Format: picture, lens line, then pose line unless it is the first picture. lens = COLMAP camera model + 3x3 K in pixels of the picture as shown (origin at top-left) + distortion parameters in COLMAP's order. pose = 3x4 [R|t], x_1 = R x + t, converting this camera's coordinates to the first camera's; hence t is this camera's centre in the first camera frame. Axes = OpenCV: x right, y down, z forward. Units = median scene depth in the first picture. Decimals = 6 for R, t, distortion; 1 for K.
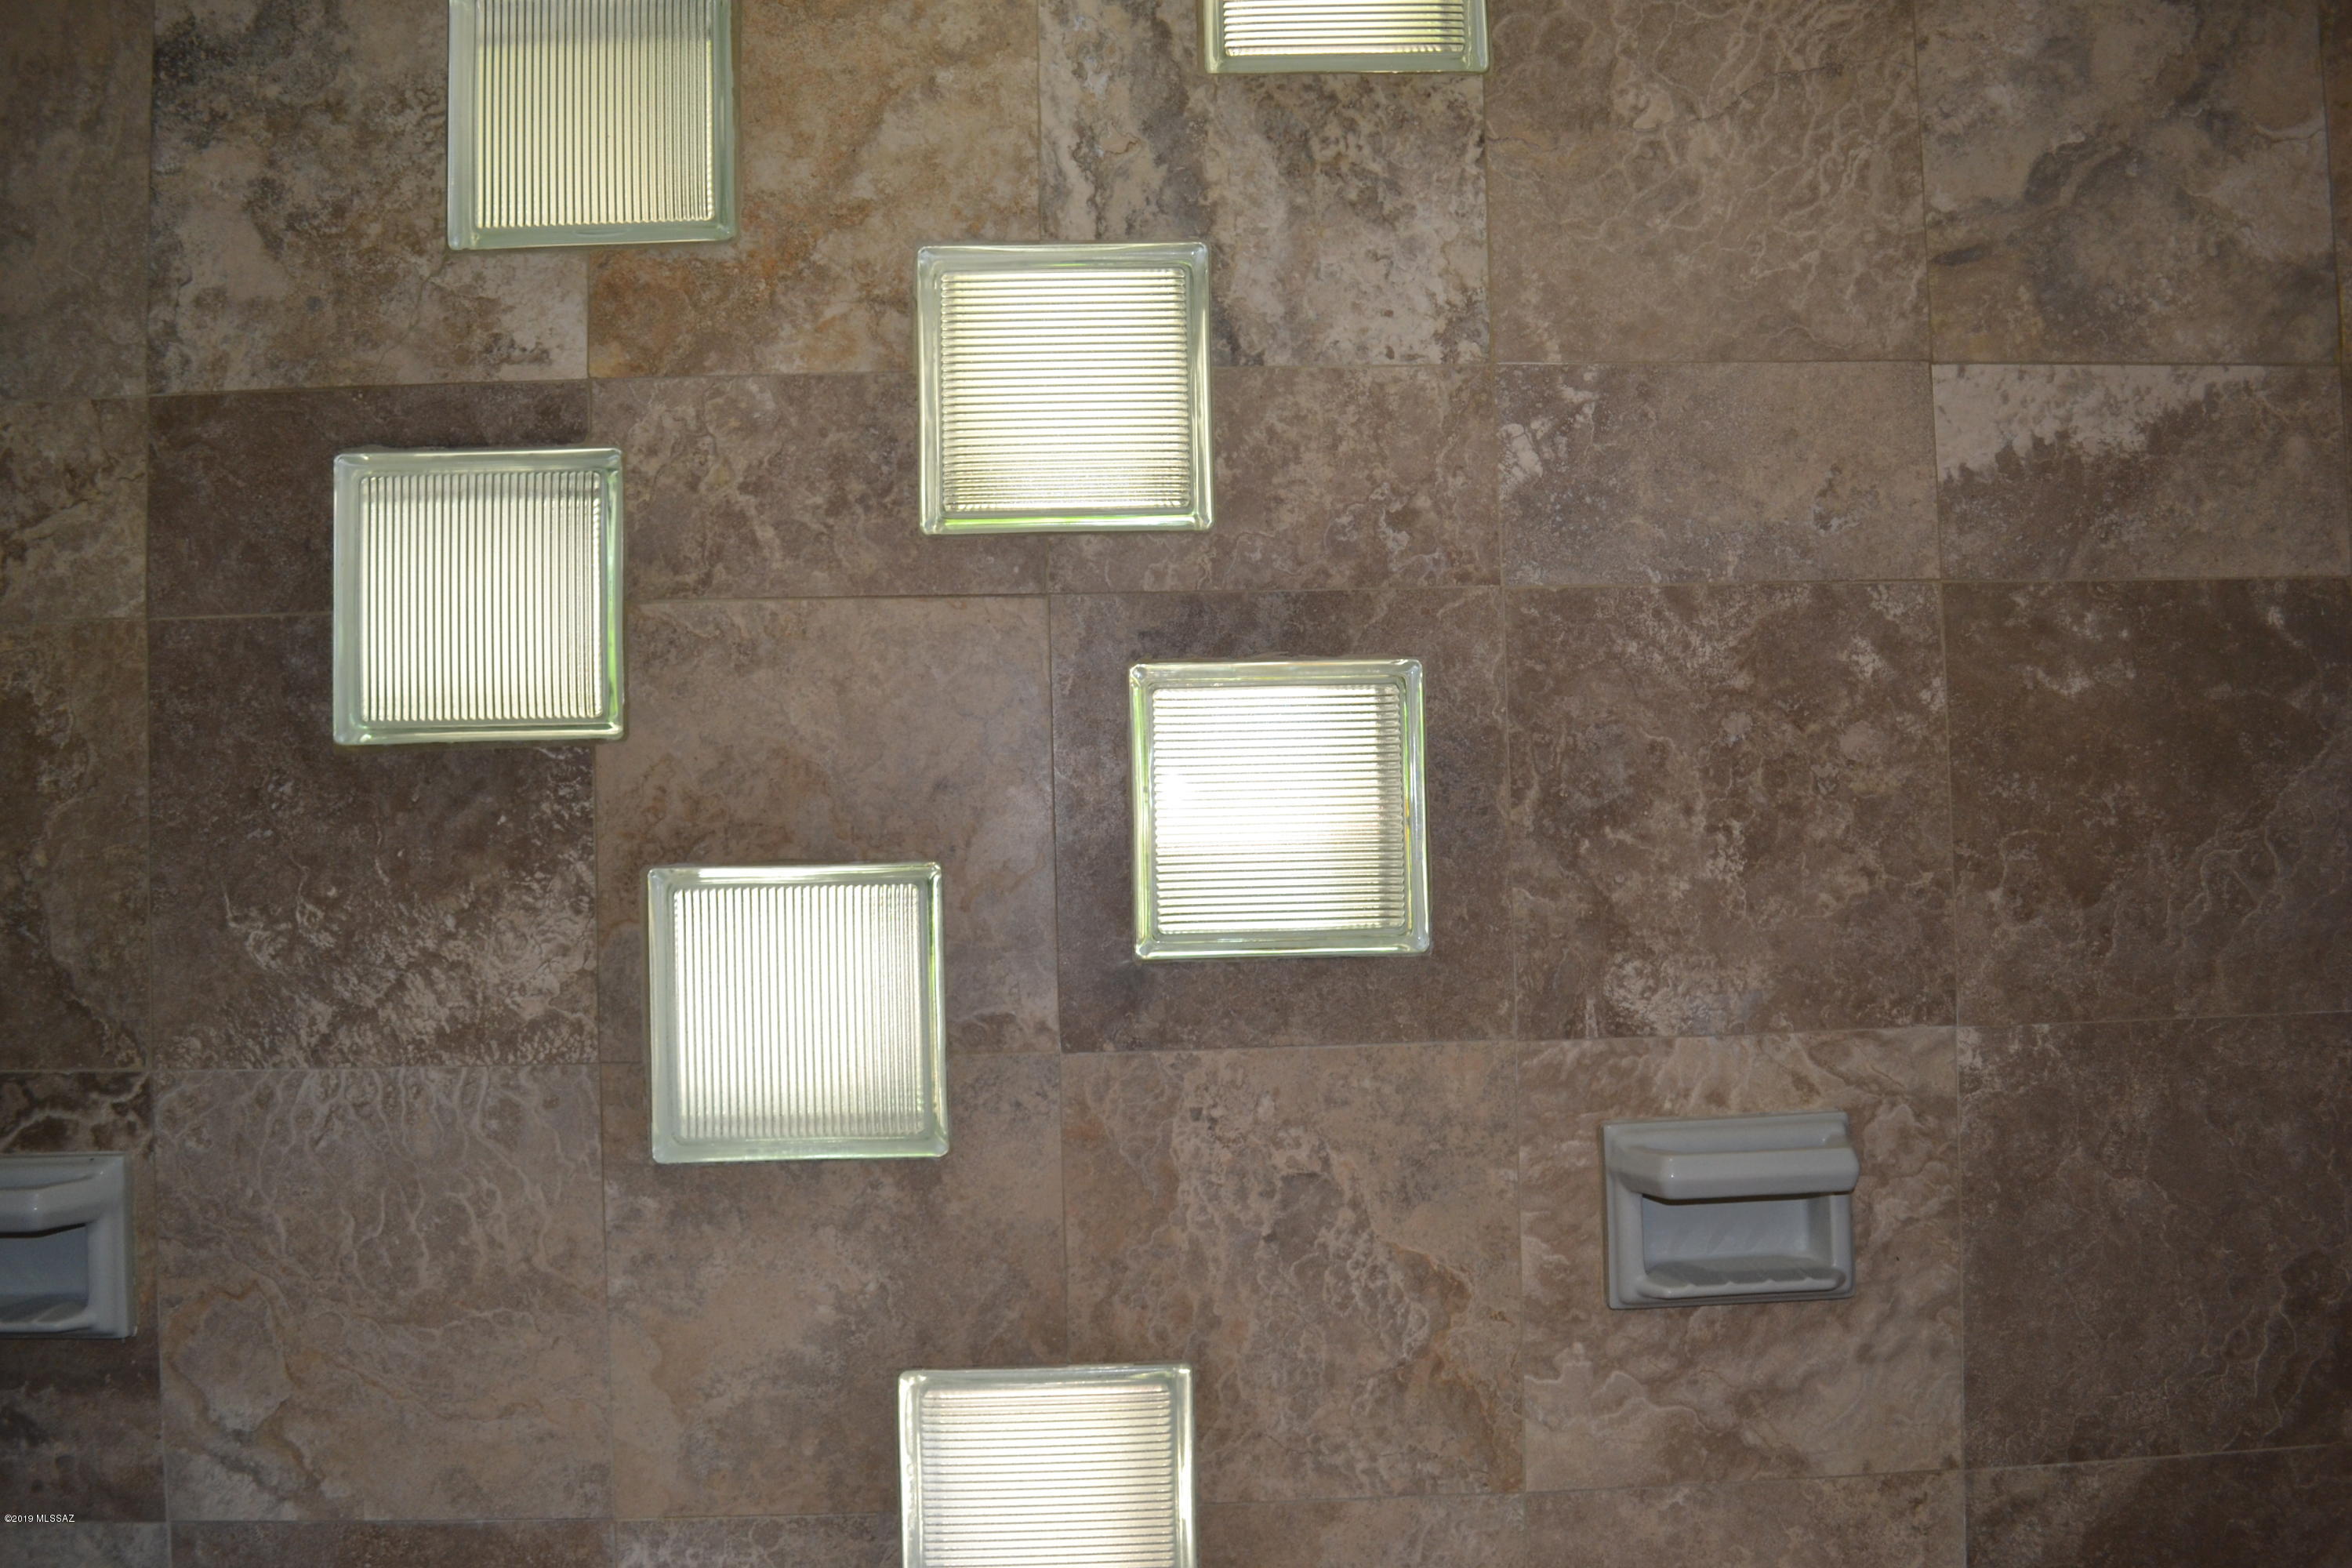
lens RADIAL K [[1882.9, 0, 1165.8], [0, 1882.9, 782.8], [0, 0, 1]] dist [-0.082548, 0.012069]
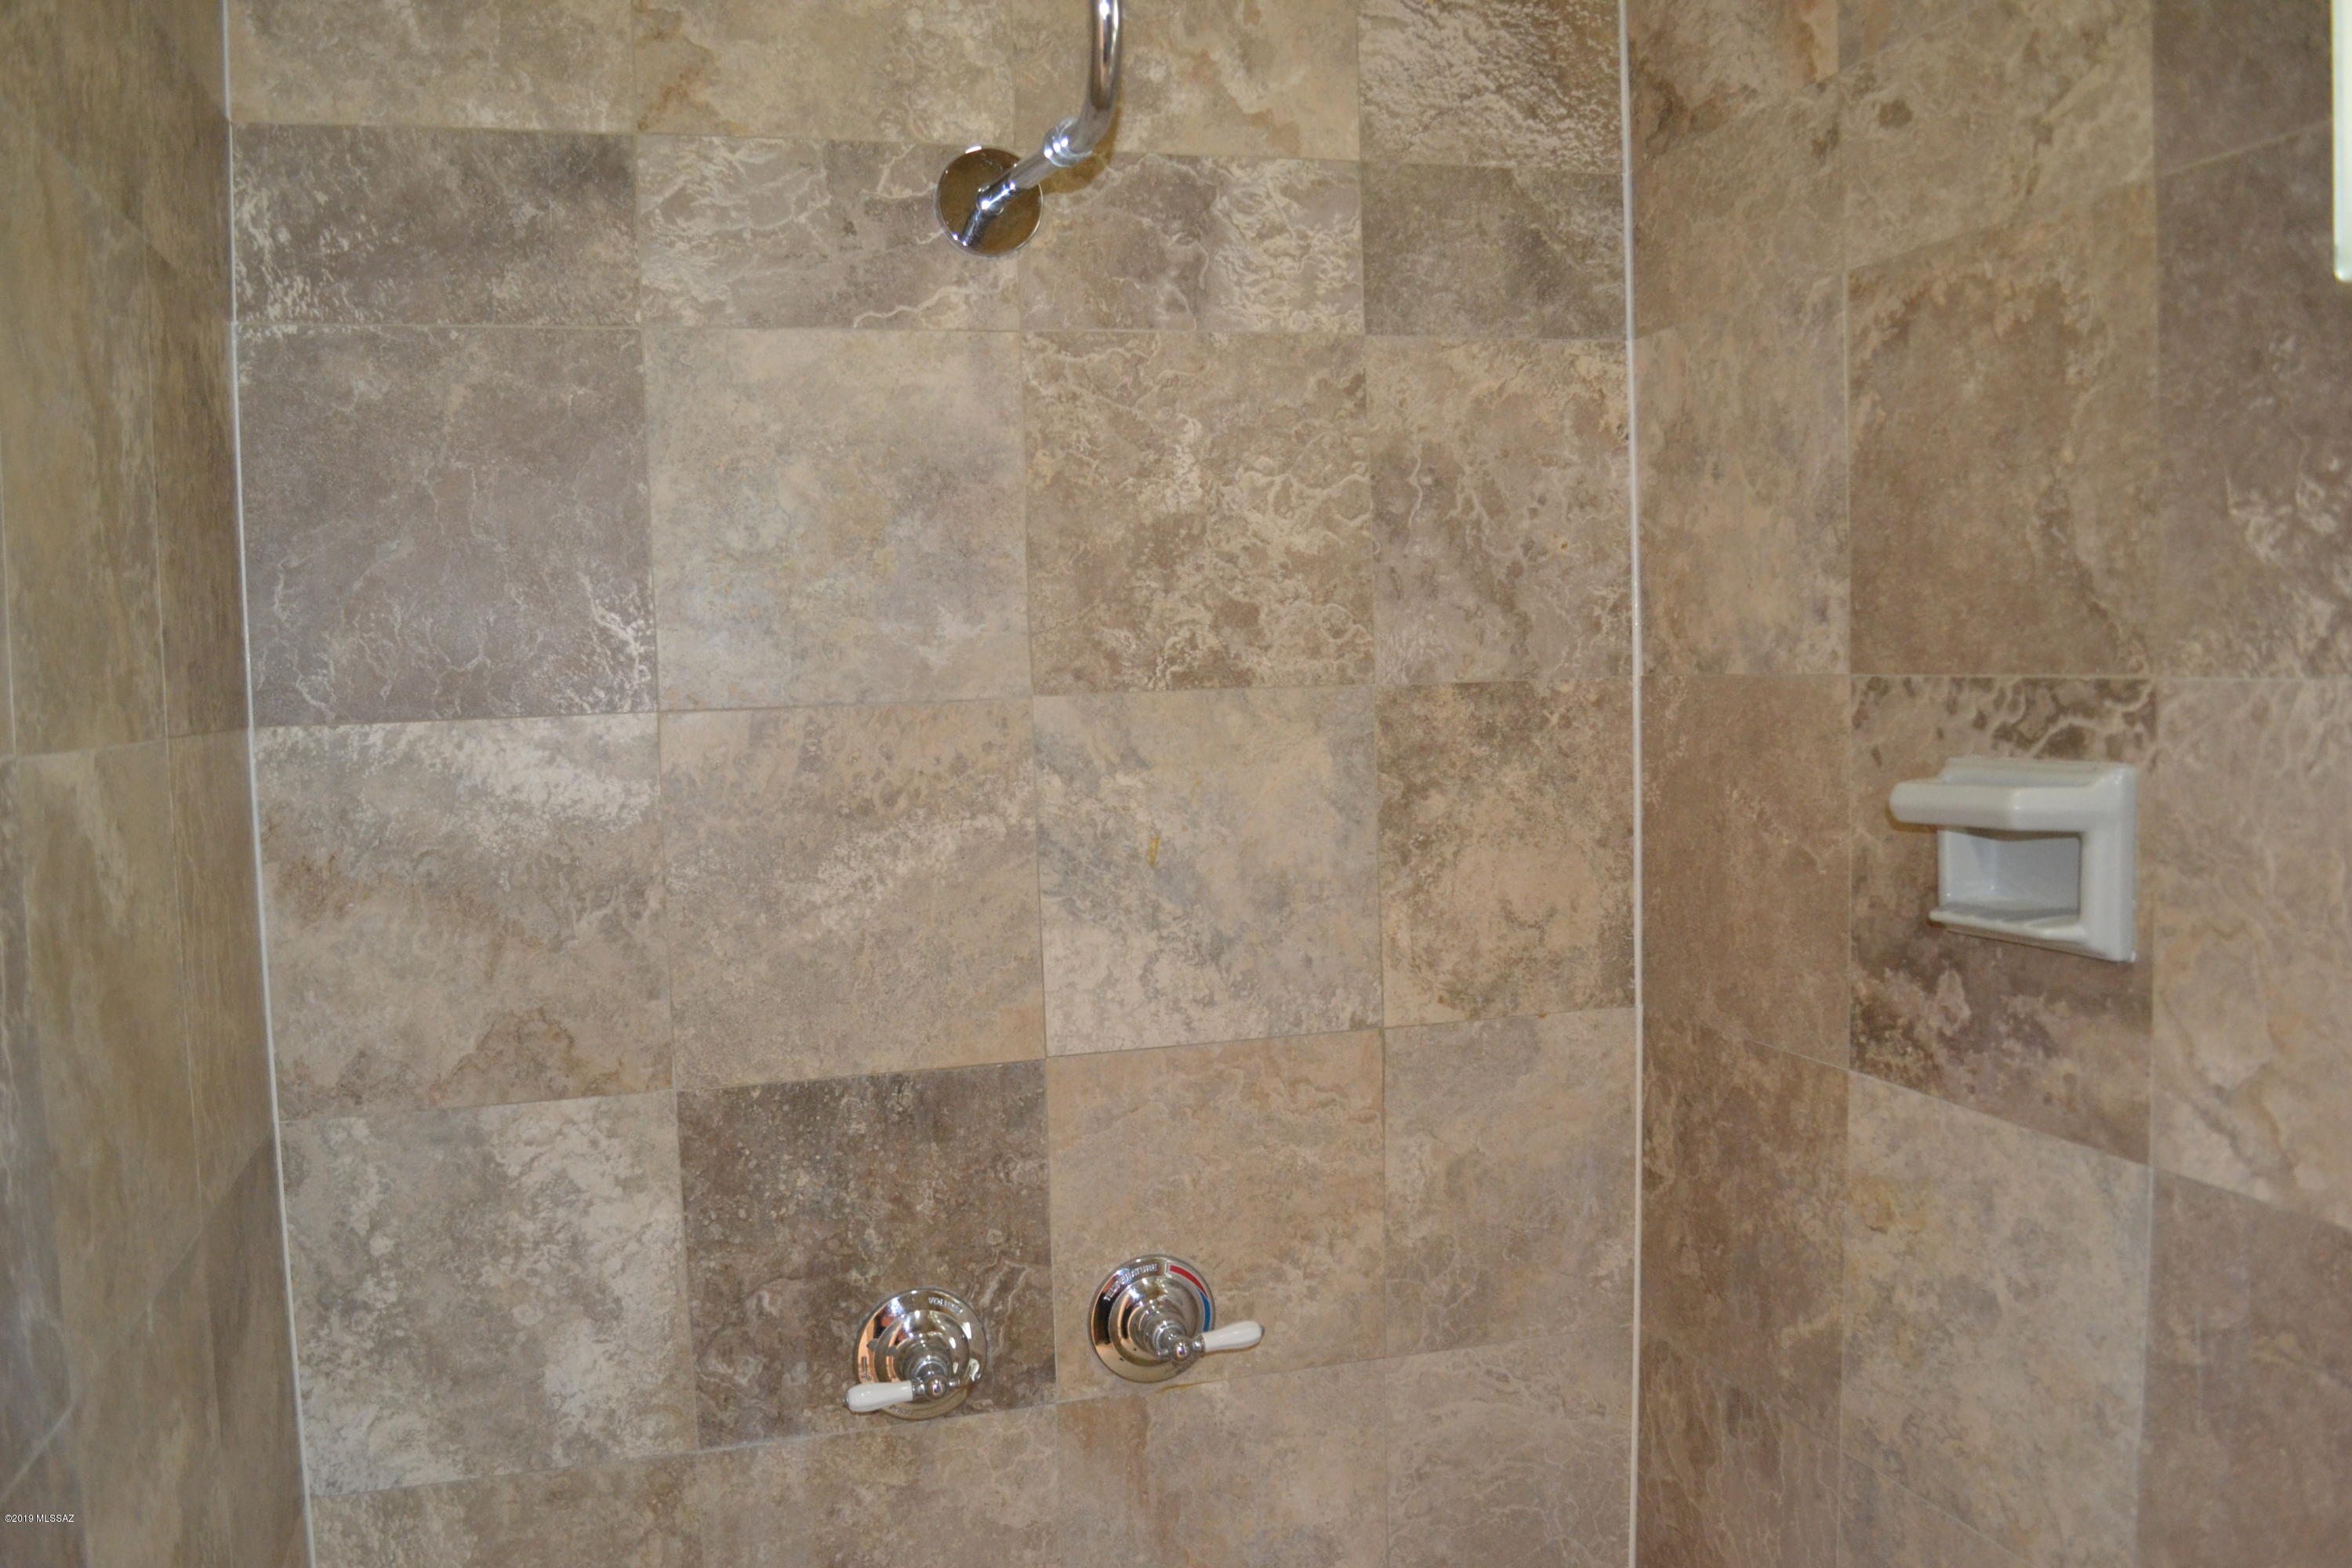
lens RADIAL K [[1882.9, 0, 1165.8], [0, 1882.9, 782.8], [0, 0, 1]] dist [-0.082548, 0.012069]
pose [[0.258733, 0.079250, -0.962692, 0.202192], [0.053961, 0.993887, 0.096321, 0.094071], [0.964440, -0.076869, 0.252875, 0.290073]]
